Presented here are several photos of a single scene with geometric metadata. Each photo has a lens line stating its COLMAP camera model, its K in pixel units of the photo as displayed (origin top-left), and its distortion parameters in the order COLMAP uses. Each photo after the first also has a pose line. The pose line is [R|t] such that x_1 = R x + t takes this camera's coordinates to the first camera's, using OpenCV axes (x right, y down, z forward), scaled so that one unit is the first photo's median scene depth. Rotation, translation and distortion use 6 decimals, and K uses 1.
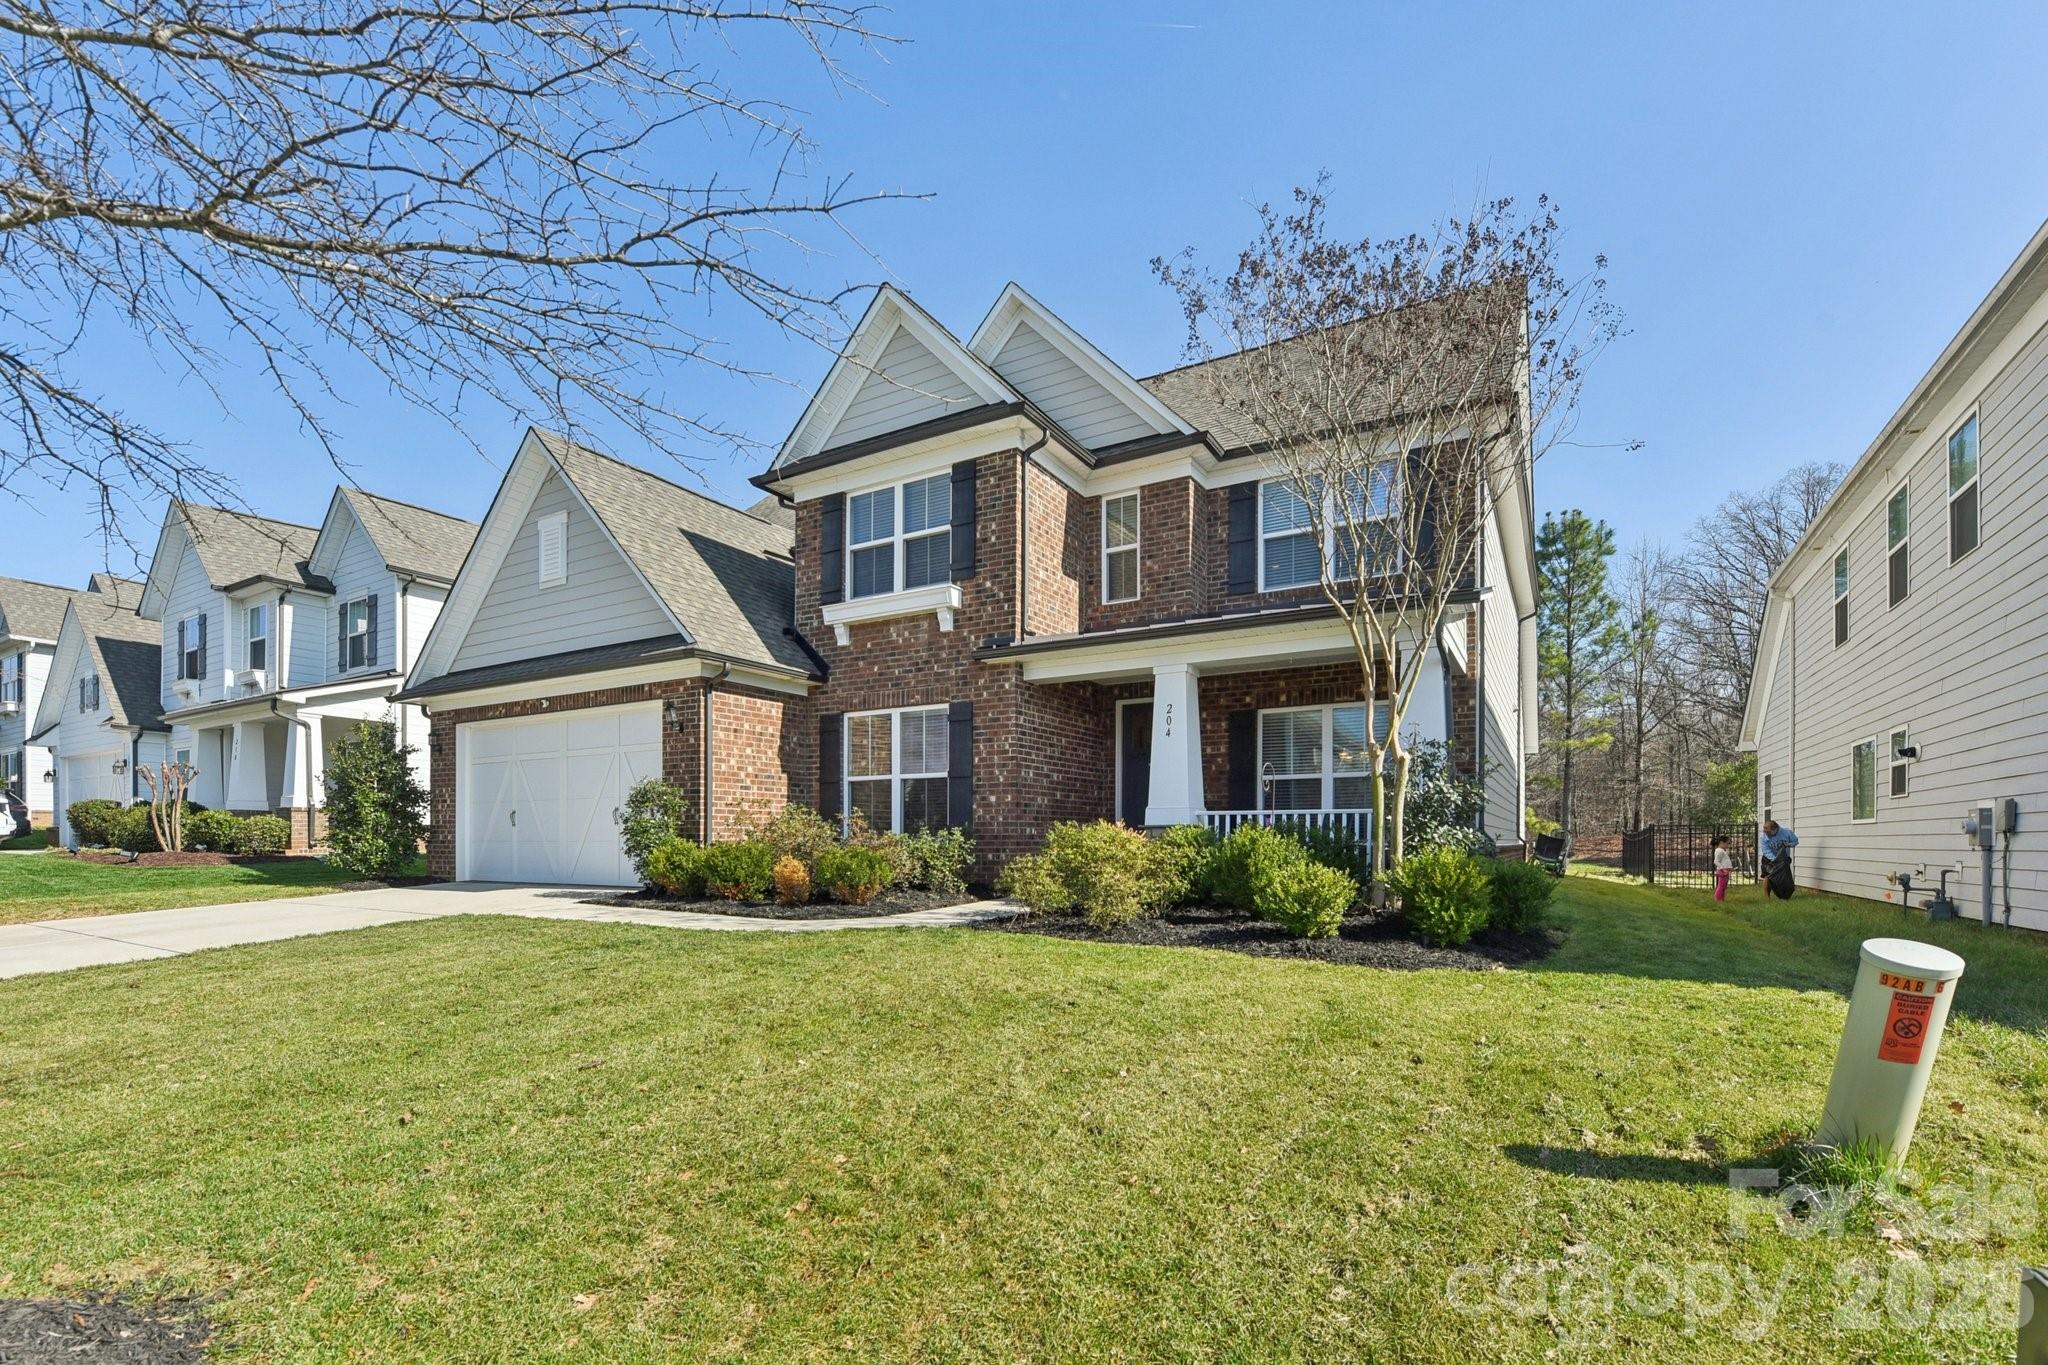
lens RADIAL K [[897.6, 0, 1050.2], [0, 897.6, 842.1], [0, 0, 1]] dist [0.007215, -0.000133]
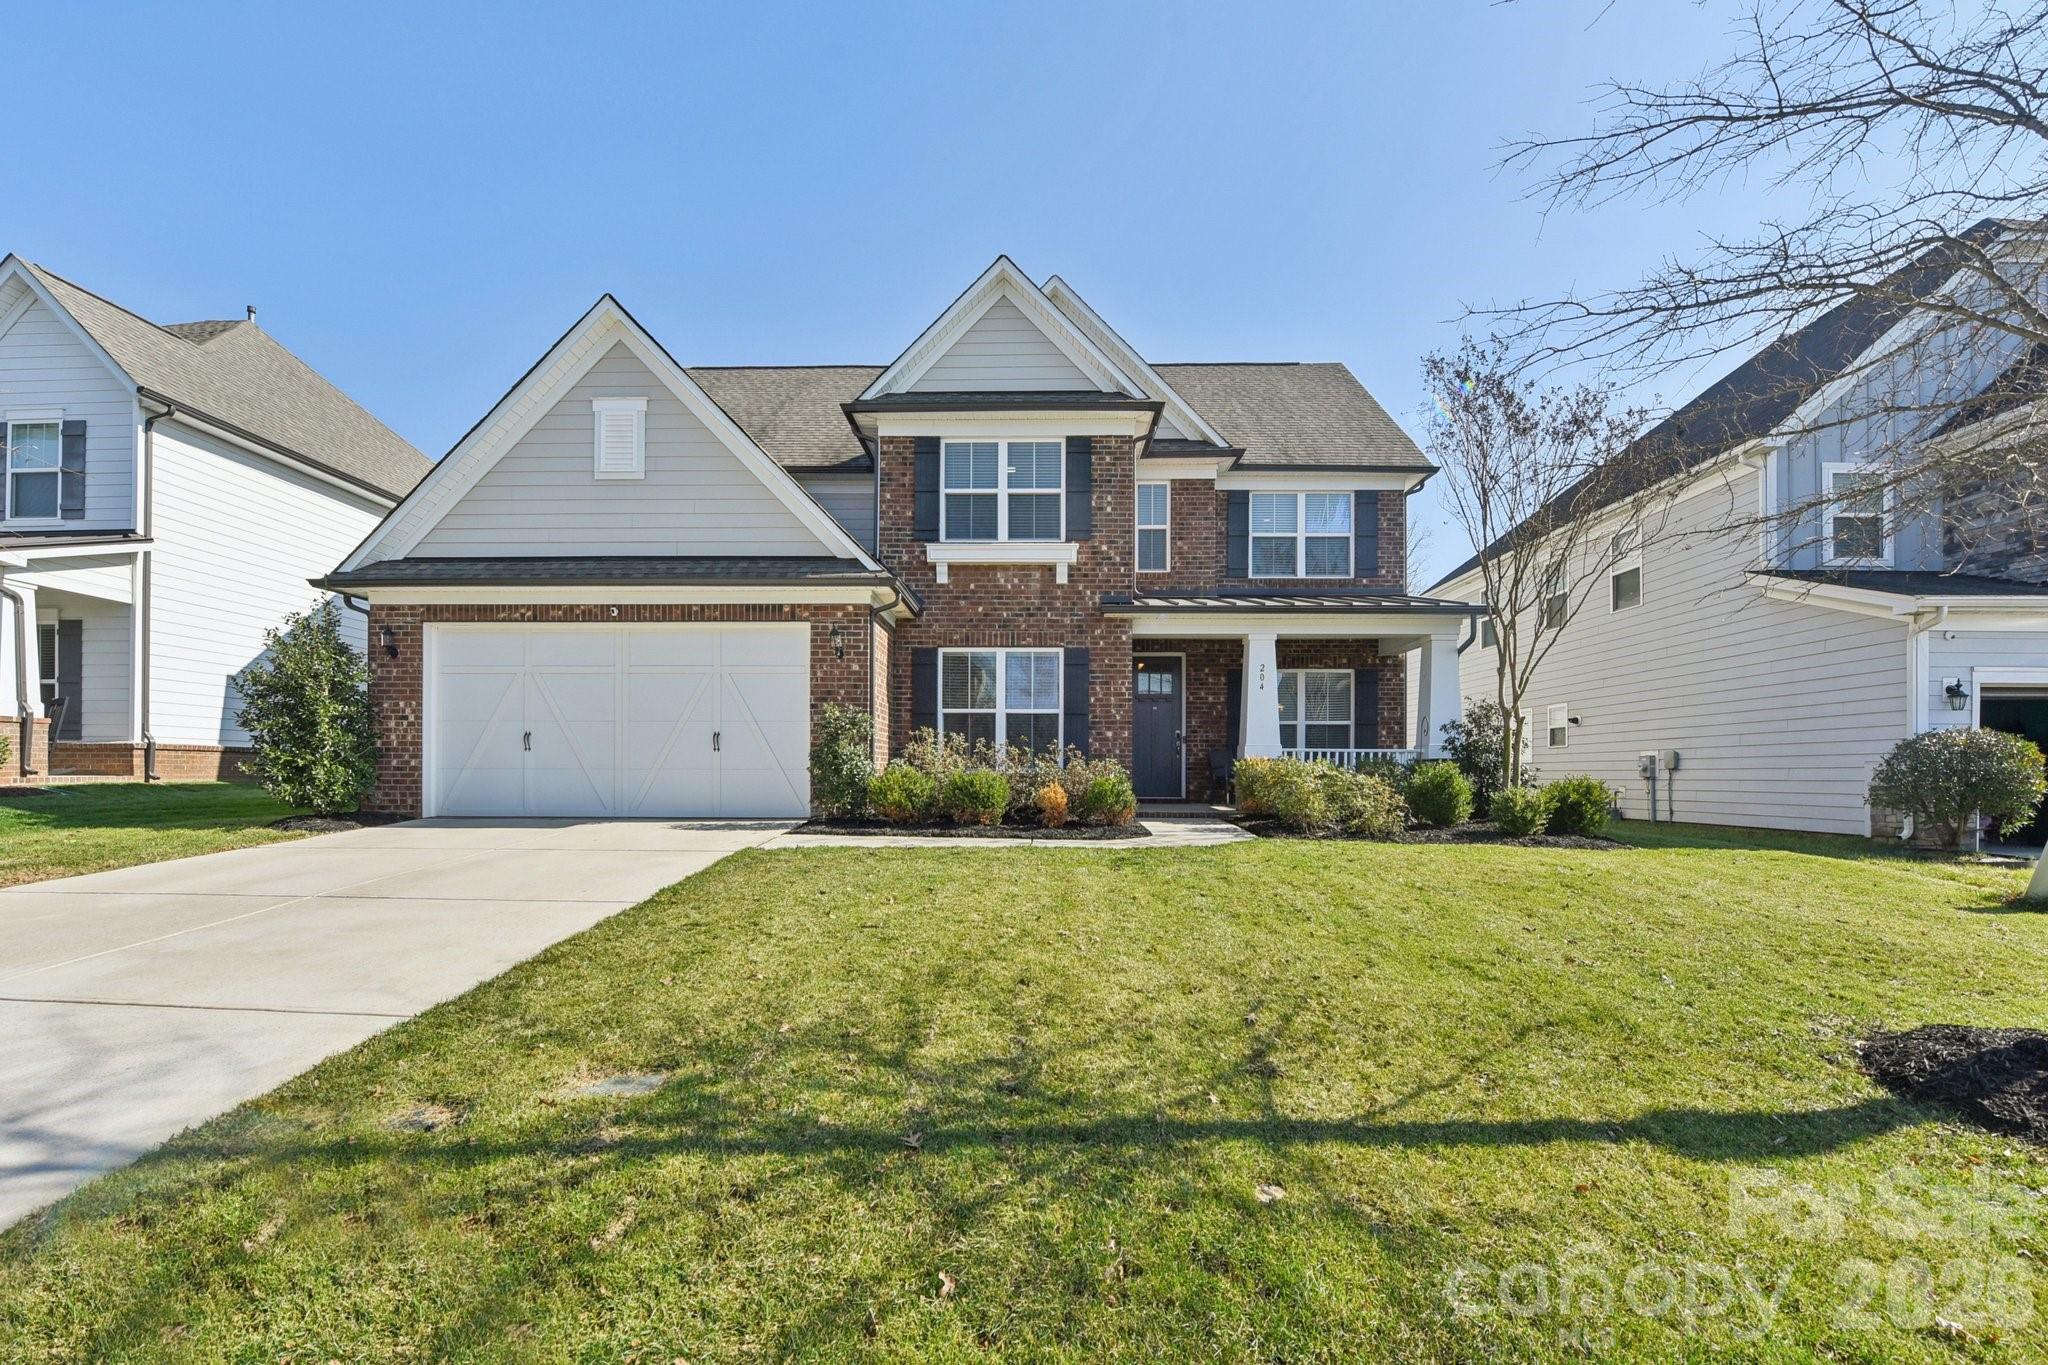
lens RADIAL K [[852.6, 0, 1034.7], [0, 852.6, 767.6], [0, 0, 1]] dist [0.006701, -0.000252]
pose [[0.883932, 0.008153, 0.467545, -0.614876], [-0.004276, 0.999947, -0.009353, 0.004869], [-0.467596, 0.006268, 0.883920, 0.072856]]
